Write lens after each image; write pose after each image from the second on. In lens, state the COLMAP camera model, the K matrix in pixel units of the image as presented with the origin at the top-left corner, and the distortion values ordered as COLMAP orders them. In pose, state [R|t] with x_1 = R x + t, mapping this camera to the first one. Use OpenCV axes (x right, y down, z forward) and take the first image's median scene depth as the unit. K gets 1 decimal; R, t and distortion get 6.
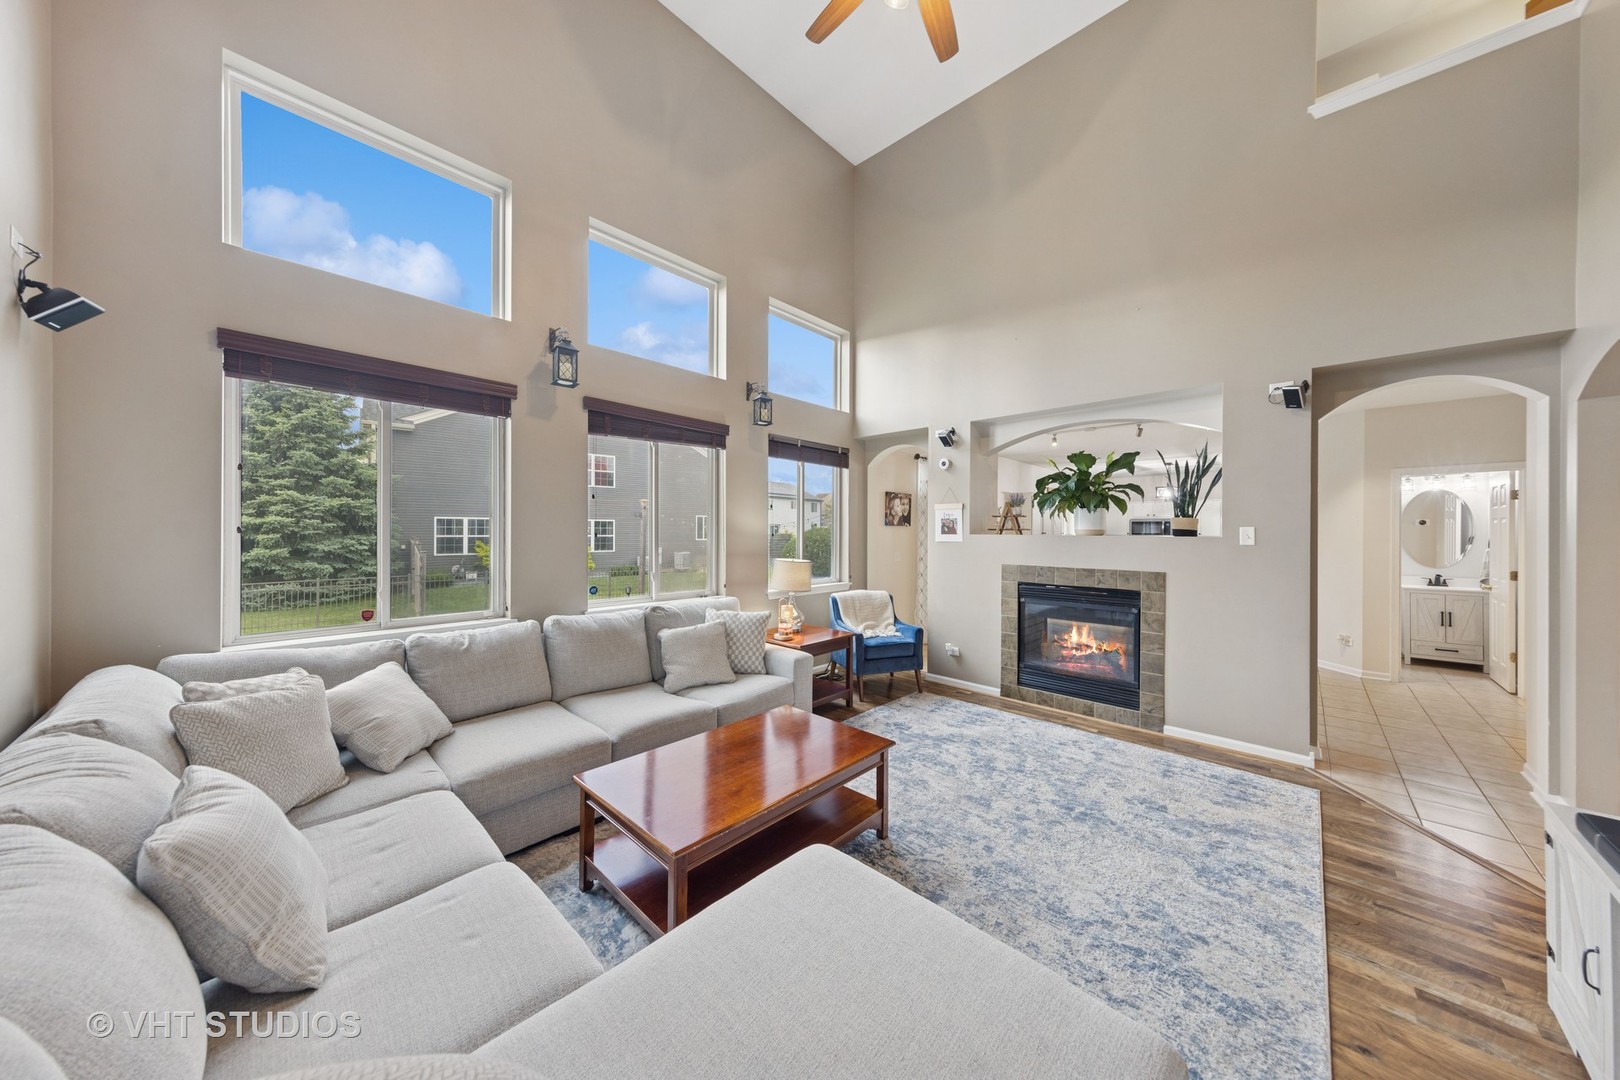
lens RADIAL K [[521.9, 0, 811.1], [0, 521.9, 528.9], [0, 0, 1]] dist [0.006742, 0.000004]
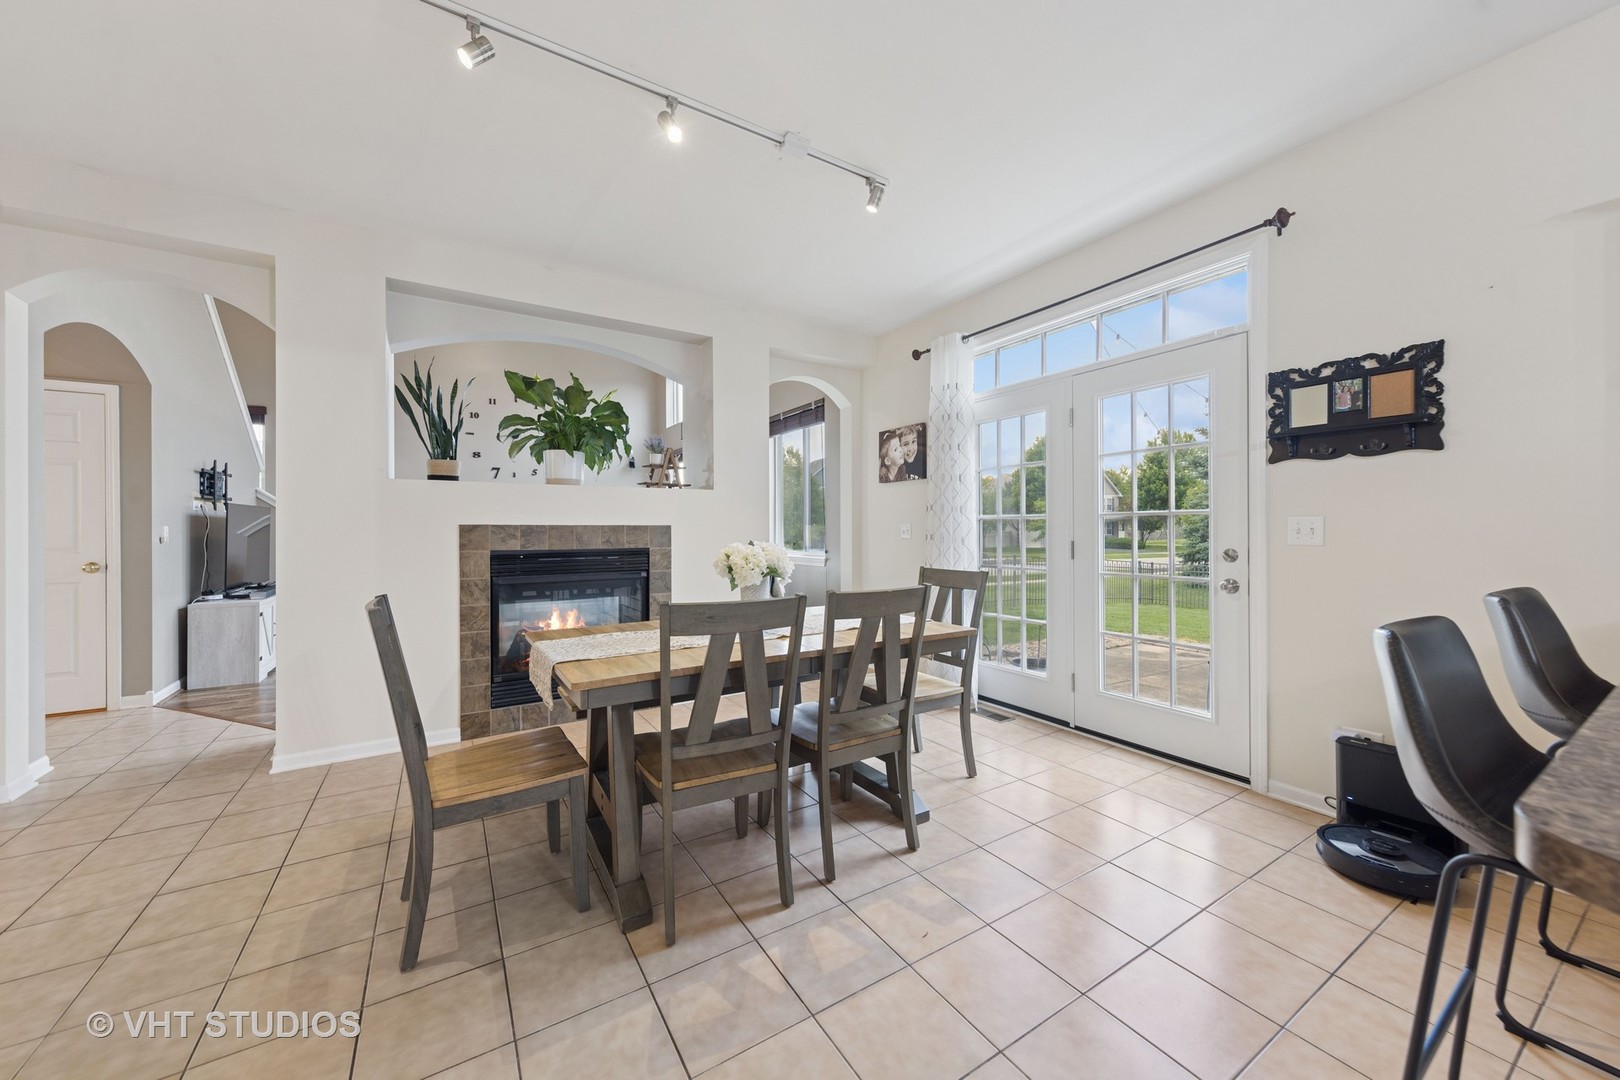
lens RADIAL K [[589.4, 0, 820.7], [0, 589.4, 530.2], [0, 0, 1]] dist [0.003181, 0.000317]
pose [[-0.244971, -0.003694, -0.969523, 0.883990], [0.002052, 0.999989, -0.004329, 0.056273], [0.969528, -0.003050, -0.244961, 1.100573]]
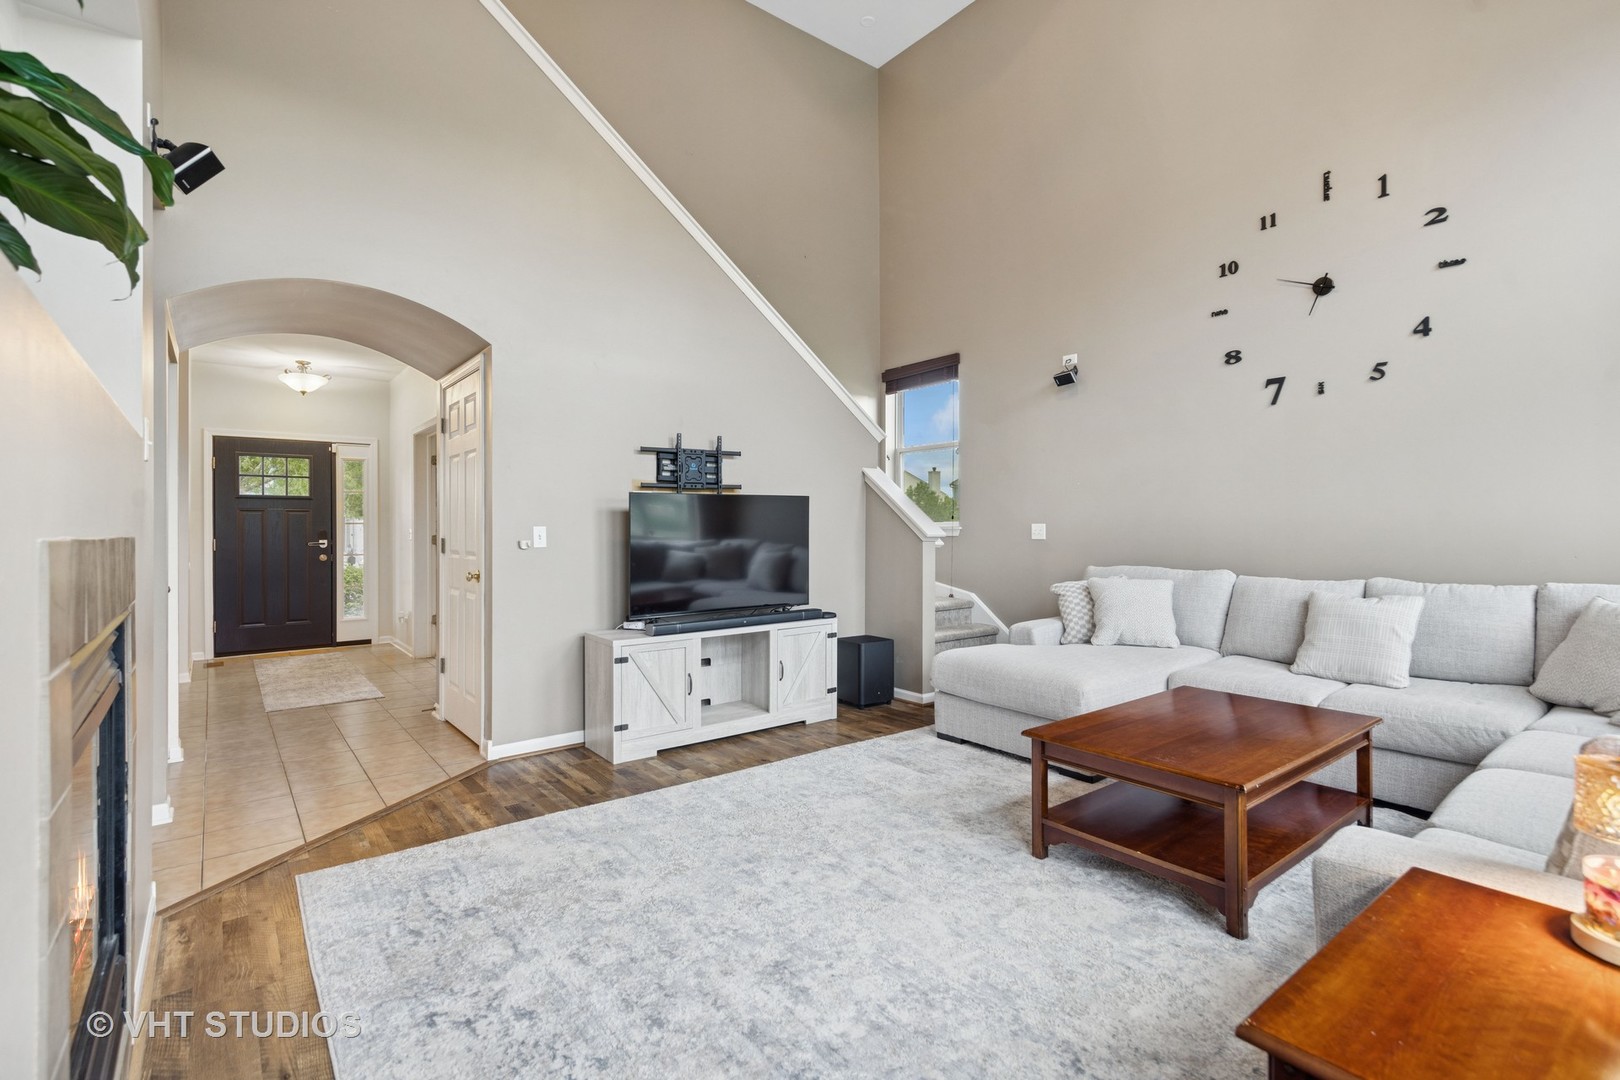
lens RADIAL K [[756.1, 0, 819.8], [0, 756.1, 525.8], [0, 0, 1]] dist [0.002458, -0.000253]
pose [[-0.989940, 0.000910, 0.141487, 0.115817], [0.000338, 0.999992, -0.004065, 0.046435], [-0.141490, -0.003976, -0.989932, 0.837545]]
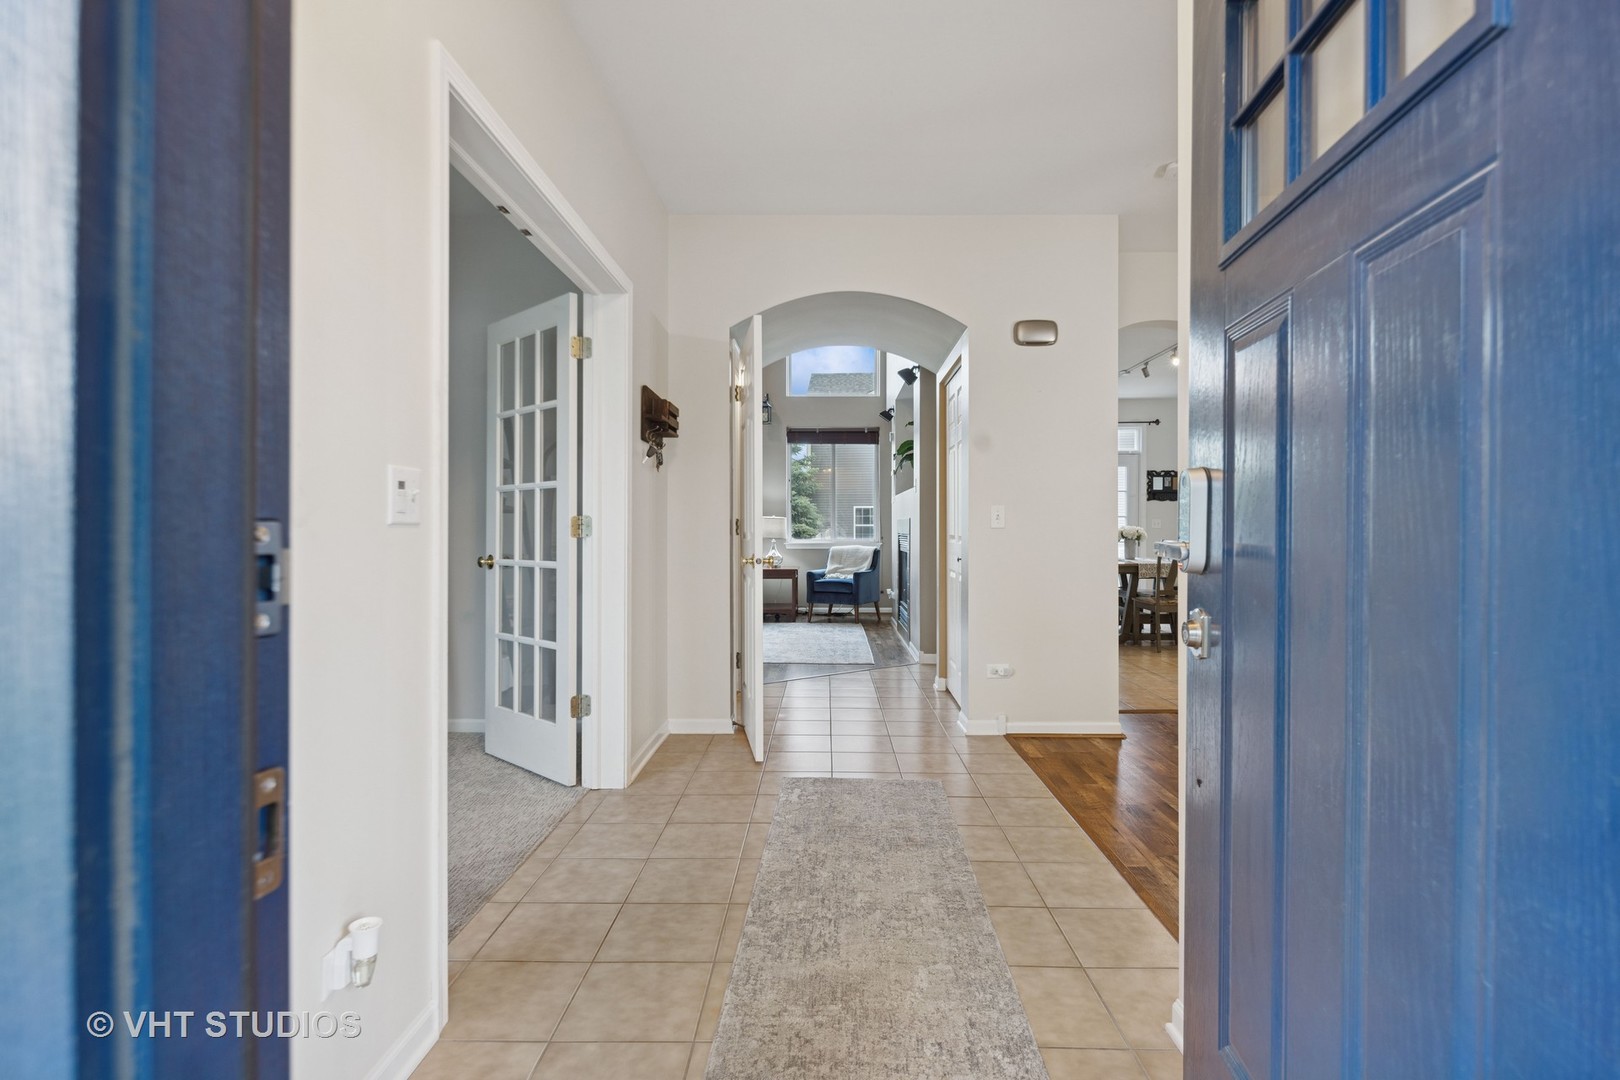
lens RADIAL K [[756.1, 0, 810.3], [0, 756.1, 530.6], [0, 0, 1]] dist [0.002458, -0.000253]
pose [[0.669105, 0.000483, -0.743167, 1.097643], [0.002484, 0.999993, 0.002886, 0.063633], [0.743163, -0.003777, 0.669099, -0.215171]]
